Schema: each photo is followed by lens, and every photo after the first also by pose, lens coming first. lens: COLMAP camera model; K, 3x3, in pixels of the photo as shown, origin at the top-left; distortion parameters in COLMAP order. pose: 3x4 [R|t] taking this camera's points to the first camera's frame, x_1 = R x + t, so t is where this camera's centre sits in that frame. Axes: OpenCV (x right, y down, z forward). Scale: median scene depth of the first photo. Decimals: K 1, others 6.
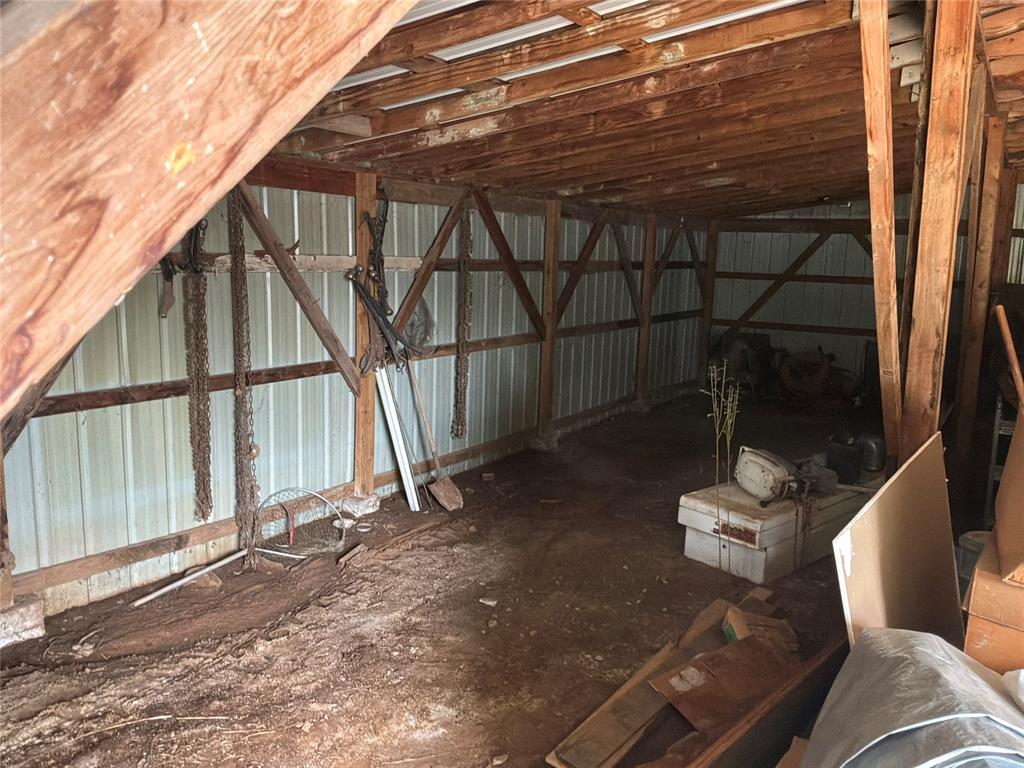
lens RADIAL K [[847.3, 0, 514.8], [0, 847.3, 383.1], [0, 0, 1]] dist [0.142344, -0.313141]
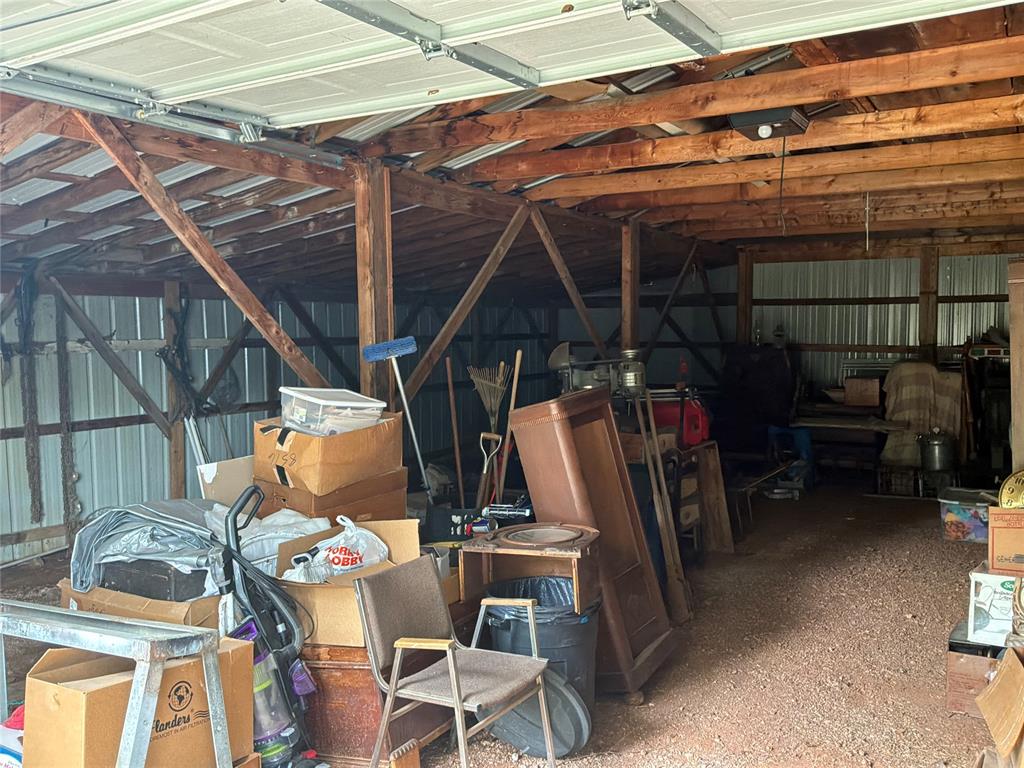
lens RADIAL K [[847.3, 0, 514.8], [0, 847.3, 383.1], [0, 0, 1]] dist [0.142344, -0.313141]
pose [[0.999348, -0.033899, -0.012448, 0.441929], [0.032699, 0.995722, -0.086421, 0.069235], [0.015324, 0.085957, 0.996181, -0.427392]]
